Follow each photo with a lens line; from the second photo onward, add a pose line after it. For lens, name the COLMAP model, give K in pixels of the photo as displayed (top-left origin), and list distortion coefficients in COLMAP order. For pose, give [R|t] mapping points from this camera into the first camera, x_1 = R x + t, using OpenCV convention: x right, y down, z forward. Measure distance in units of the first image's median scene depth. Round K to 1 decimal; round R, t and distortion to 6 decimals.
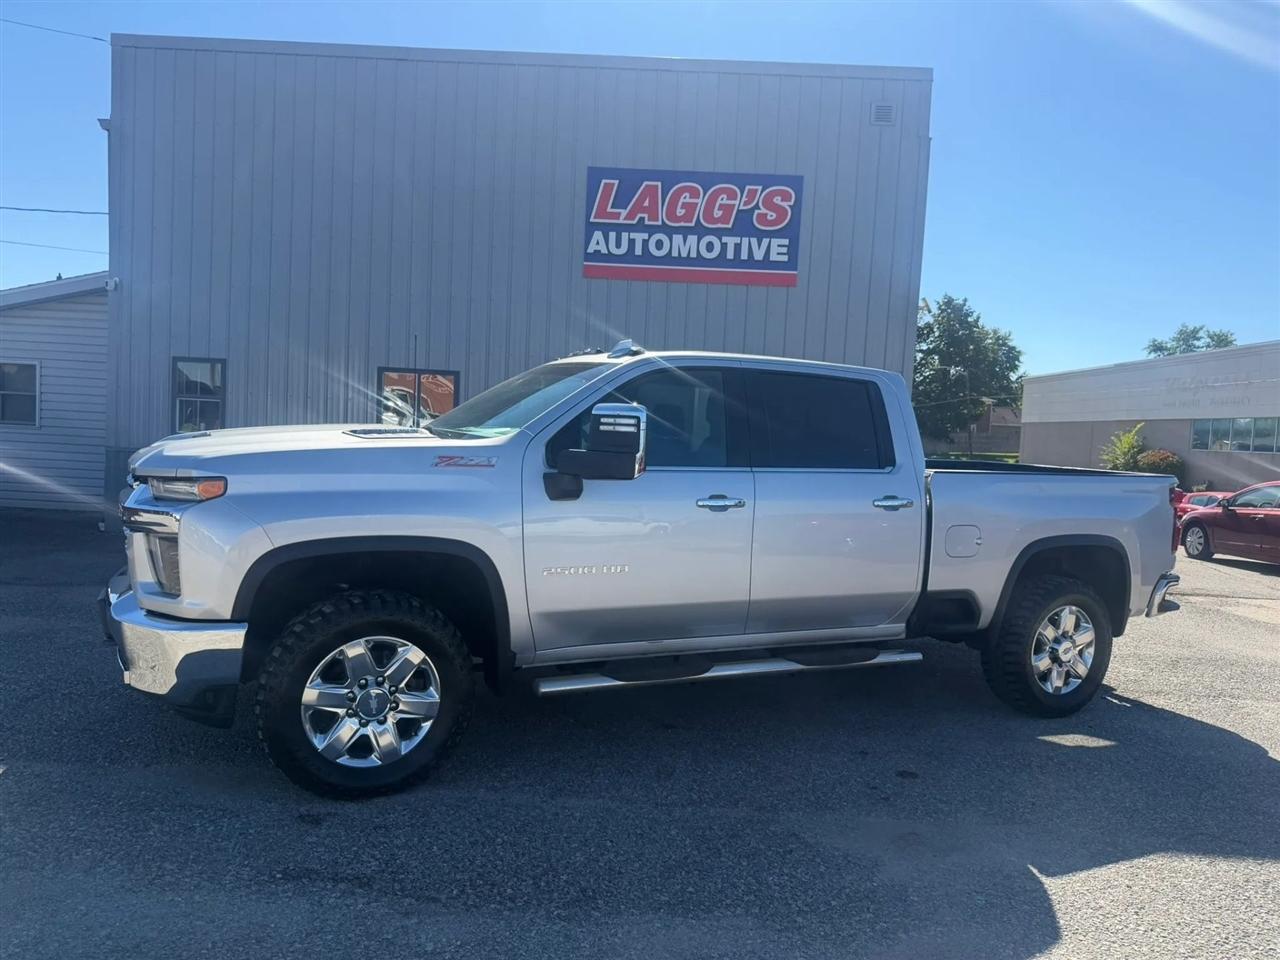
lens RADIAL K [[920.8, 0, 642.9], [0, 920.8, 497.4], [0, 0, 1]] dist [0.071367, -0.156559]
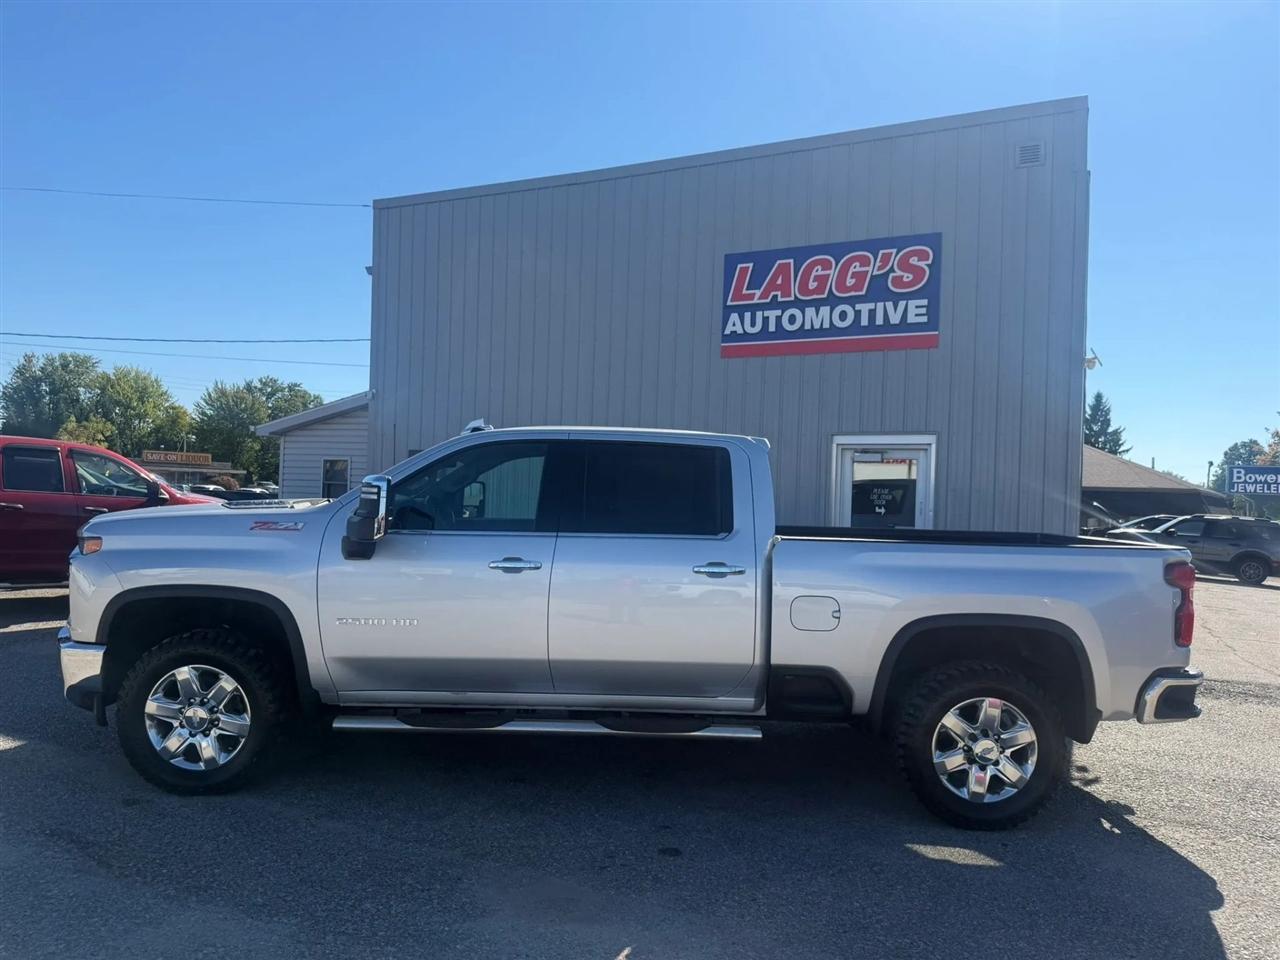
lens RADIAL K [[936.9, 0, 642.9], [0, 936.9, 484.0], [0, 0, 1]] dist [0.022528, -0.036701]
pose [[0.894474, -0.027703, -0.446261, 0.322405], [-0.018478, 0.994936, -0.098801, 0.007796], [0.446738, 0.096621, 0.889432, 0.040807]]
